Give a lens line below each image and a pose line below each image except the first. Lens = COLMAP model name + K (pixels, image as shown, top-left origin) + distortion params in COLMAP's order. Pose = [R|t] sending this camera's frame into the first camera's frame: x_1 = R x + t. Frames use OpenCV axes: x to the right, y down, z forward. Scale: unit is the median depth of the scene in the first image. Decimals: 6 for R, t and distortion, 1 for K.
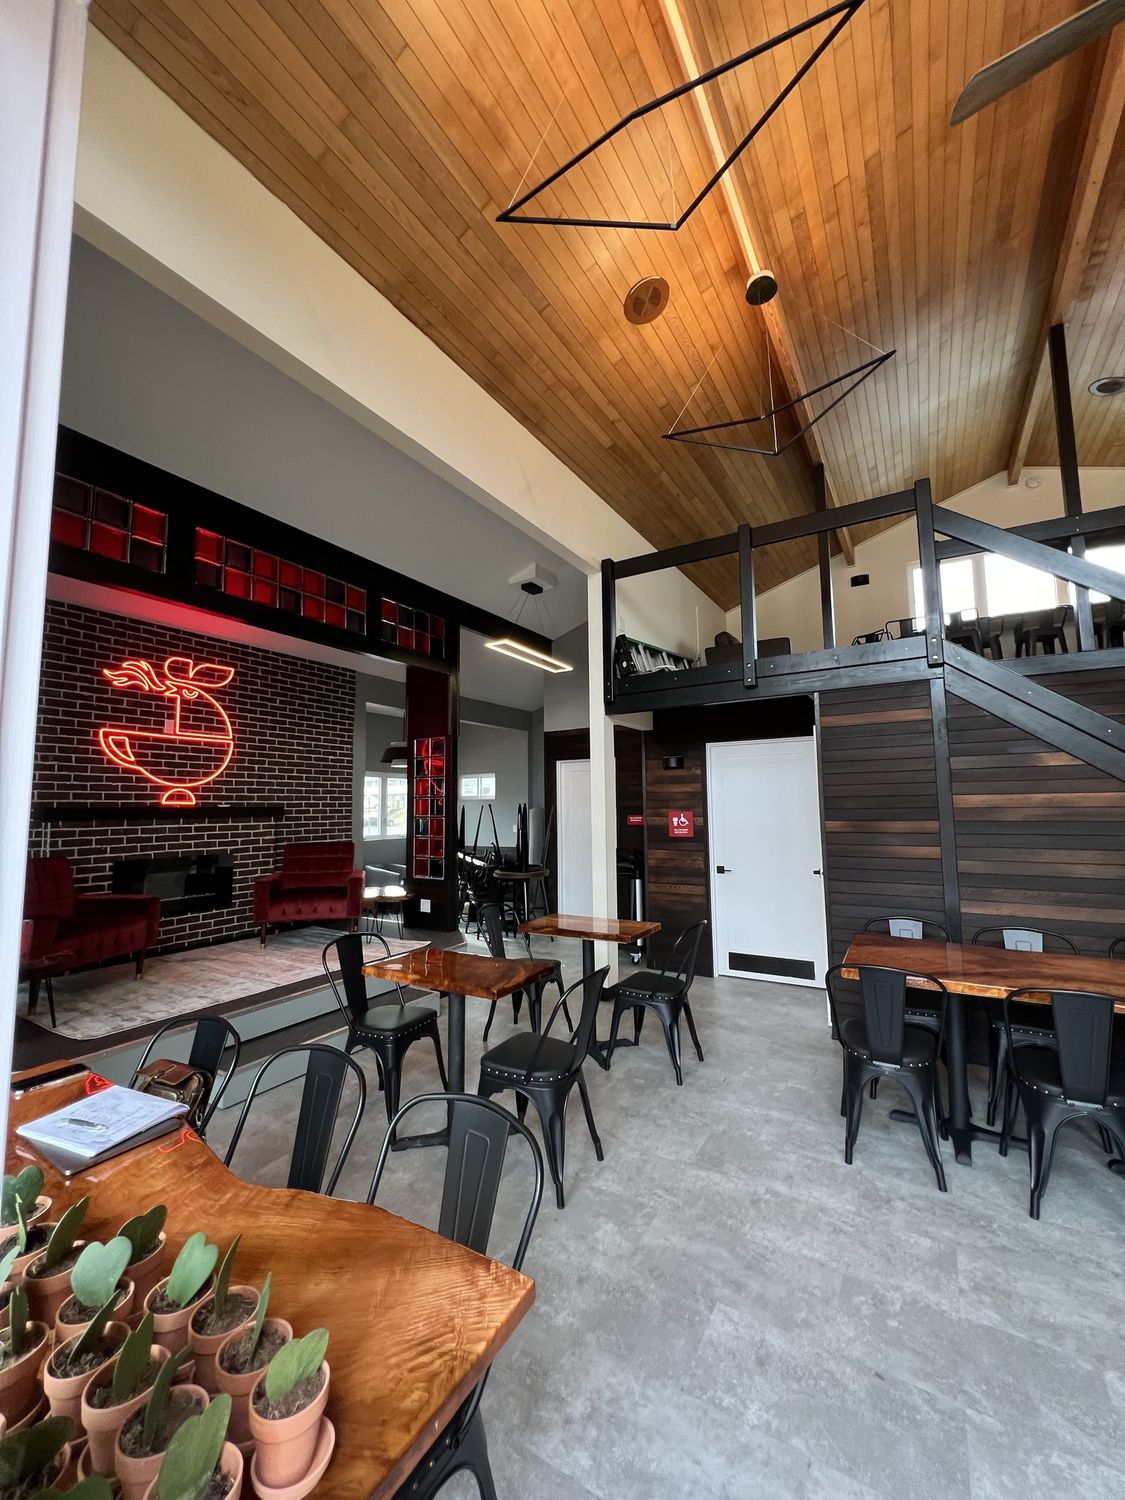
lens RADIAL K [[596.6, 0, 565.9], [0, 596.6, 753.0], [0, 0, 1]] dist [0.001113, 0.000718]
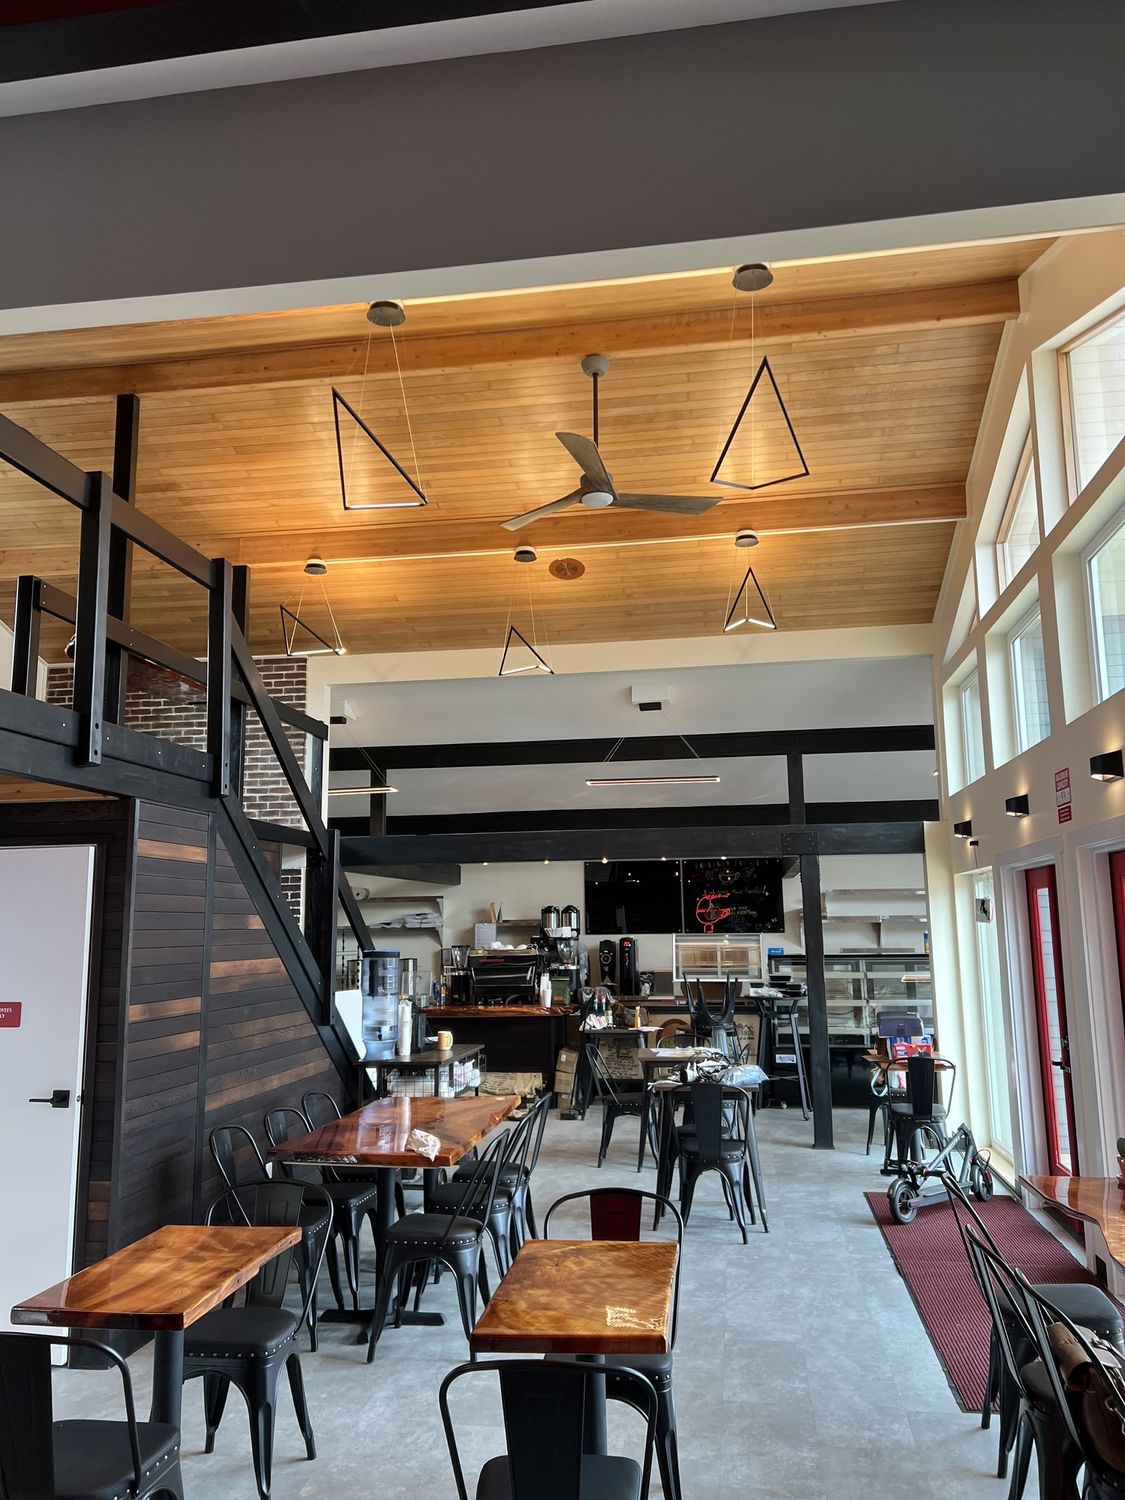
lens RADIAL K [[1152.6, 0, 562.6], [0, 1152.6, 746.4], [0, 0, 1]] dist [0.078946, -0.006681]
pose [[-0.392030, 0.158853, 0.906134, -2.320358], [-0.077846, 0.975718, -0.204732, 0.175014], [-0.916653, -0.150800, -0.370144, 2.779042]]
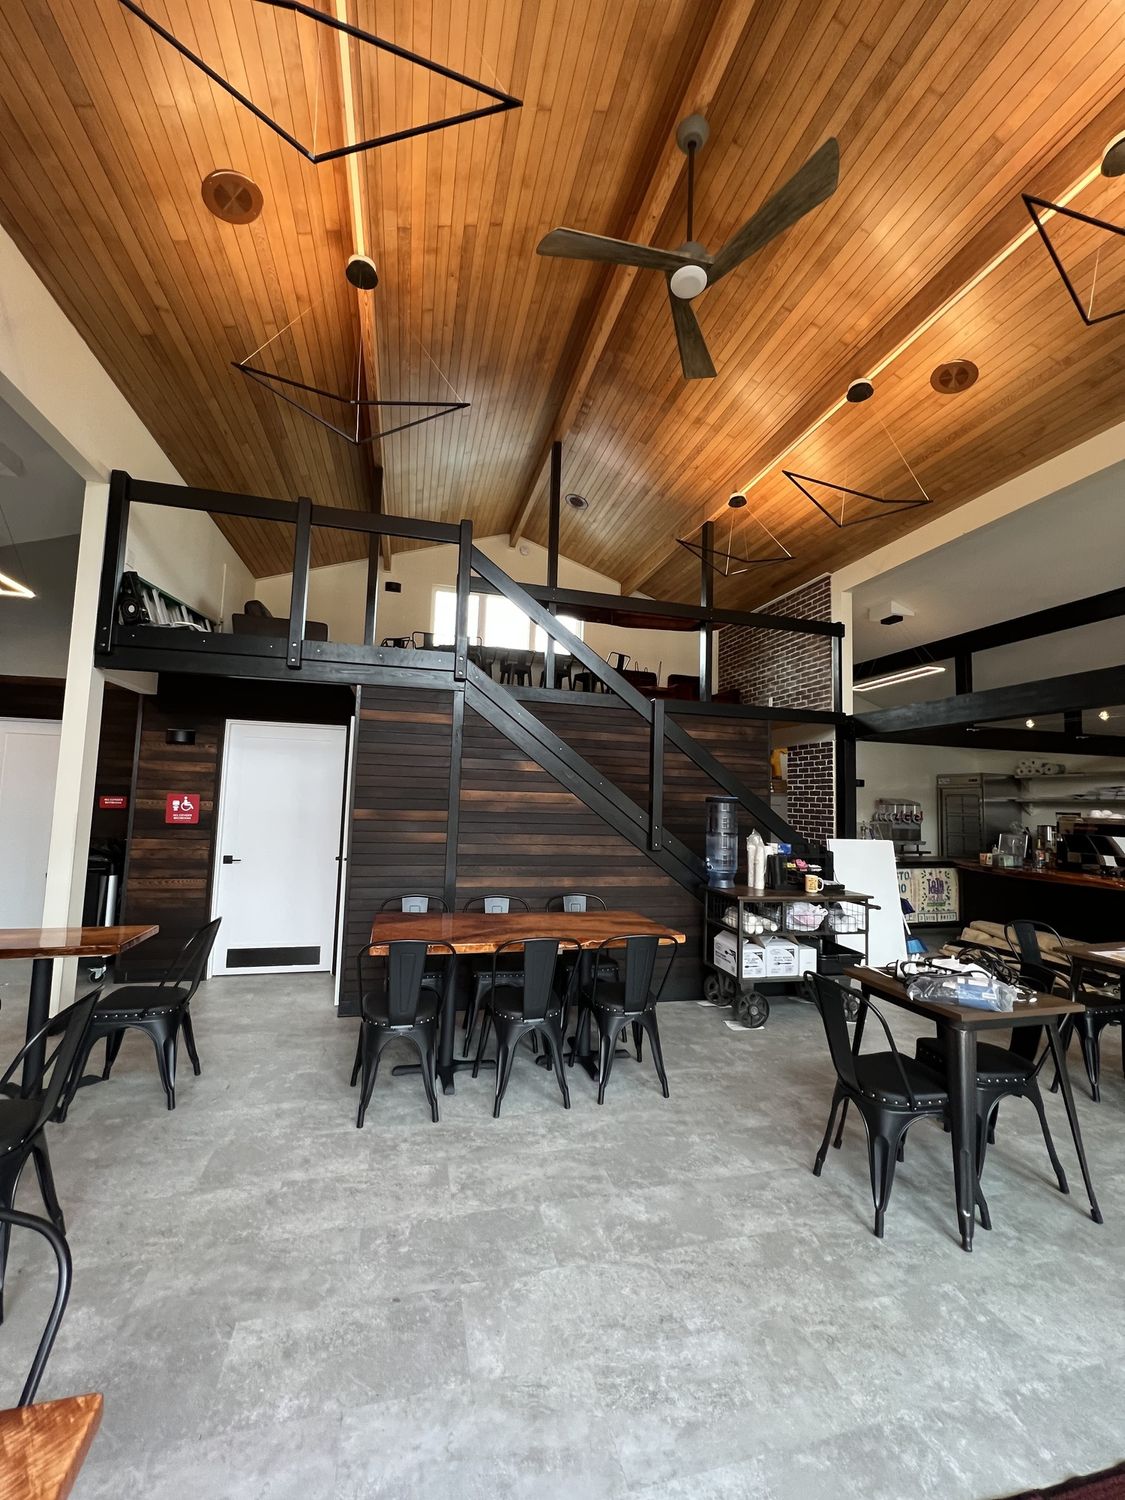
lens RADIAL K [[596.6, 0, 557.0], [0, 596.6, 753.0], [0, 0, 1]] dist [0.001113, 0.000718]
pose [[0.703278, 0.087834, 0.705468, -0.152766], [-0.103293, 0.994433, -0.020839, 0.004968], [-0.703371, -0.058214, 0.708435, 0.046781]]
